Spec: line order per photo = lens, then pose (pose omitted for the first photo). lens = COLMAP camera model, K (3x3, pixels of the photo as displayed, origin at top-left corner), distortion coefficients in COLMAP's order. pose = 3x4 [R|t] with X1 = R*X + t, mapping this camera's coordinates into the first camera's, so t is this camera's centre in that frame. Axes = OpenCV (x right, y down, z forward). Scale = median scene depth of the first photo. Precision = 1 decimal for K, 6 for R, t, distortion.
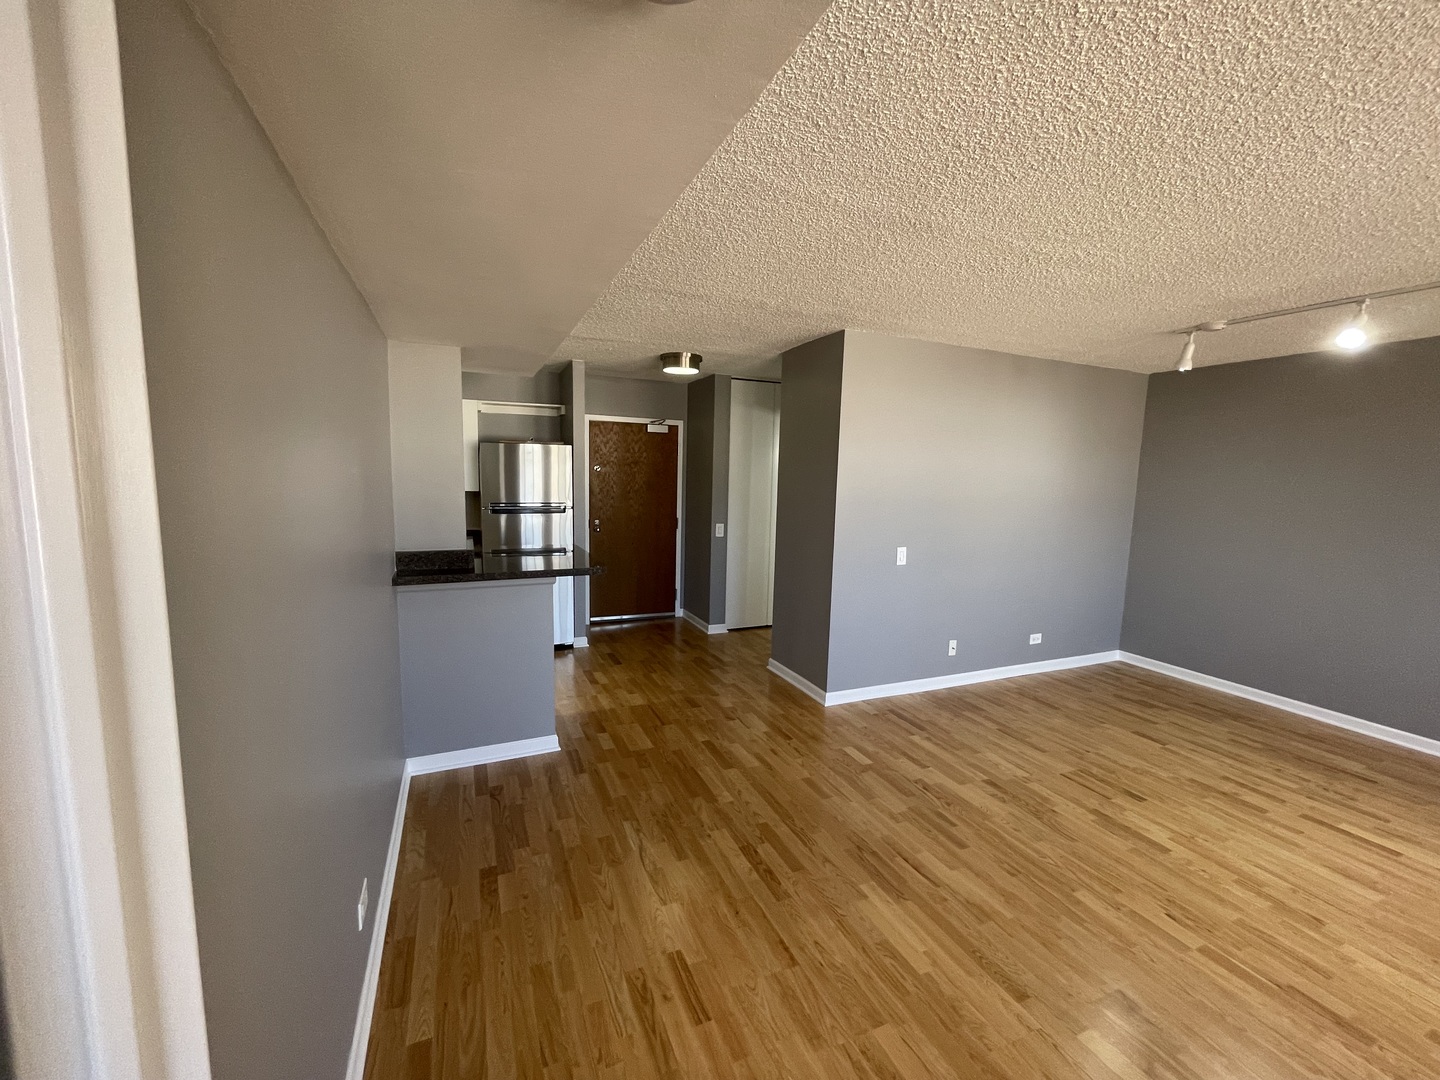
lens RADIAL K [[588.7, 0, 713.8], [0, 588.7, 540.7], [0, 0, 1]] dist [-0.003305, 0.000095]
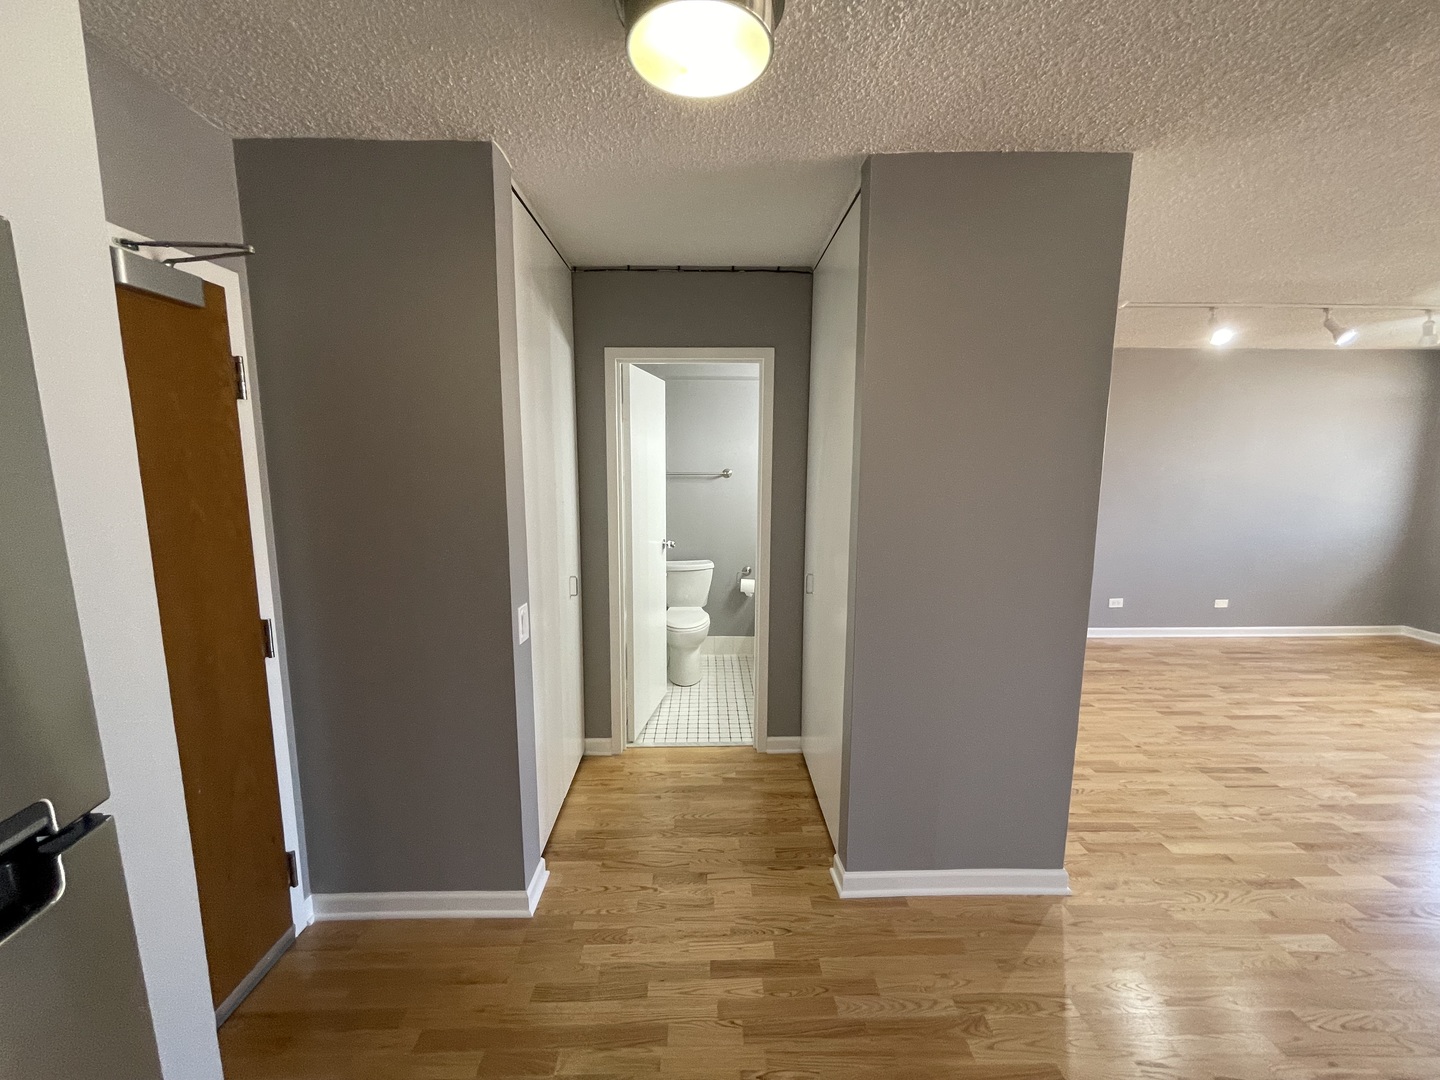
lens RADIAL K [[588.7, 0, 713.8], [0, 588.7, 540.7], [0, 0, 1]] dist [-0.003305, 0.000095]
pose [[0.376271, -0.155667, 0.913339, -0.435647], [0.114721, 0.986026, 0.120794, -0.161143], [-0.919380, 0.059328, 0.388871, 1.268271]]
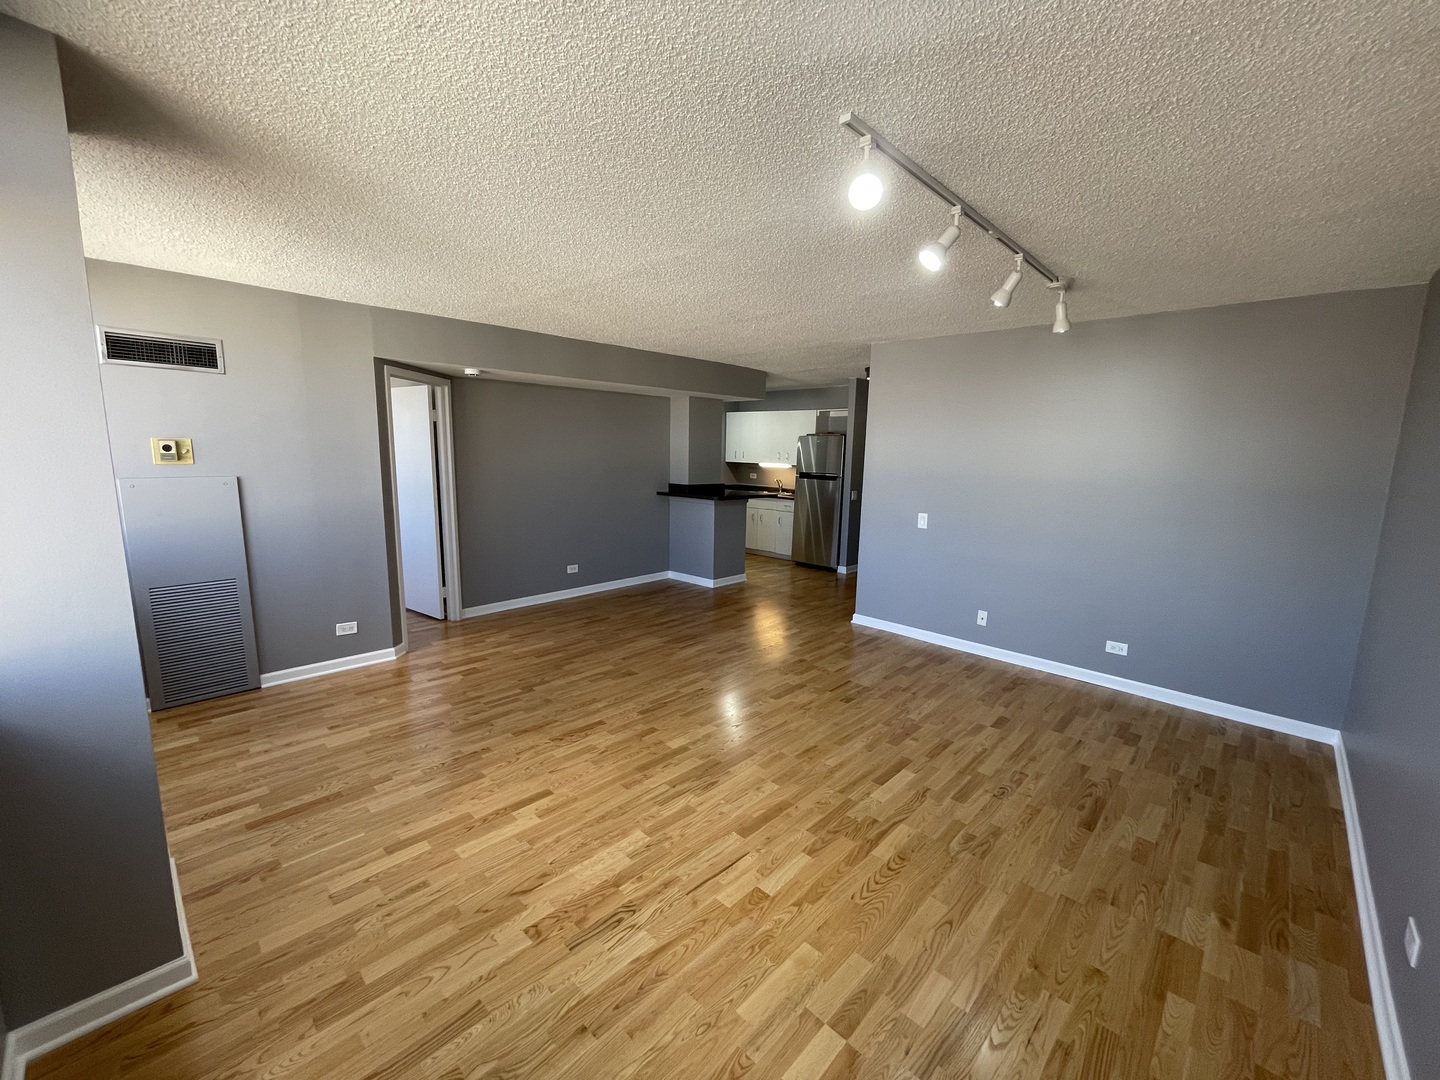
lens RADIAL K [[588.7, 0, 713.8], [0, 588.7, 540.7], [0, 0, 1]] dist [-0.003305, 0.000095]
pose [[0.389136, 0.131305, -0.911774, 1.522619], [-0.120753, 0.988519, 0.090821, 0.009470], [0.913231, 0.074758, 0.400524, 0.170499]]
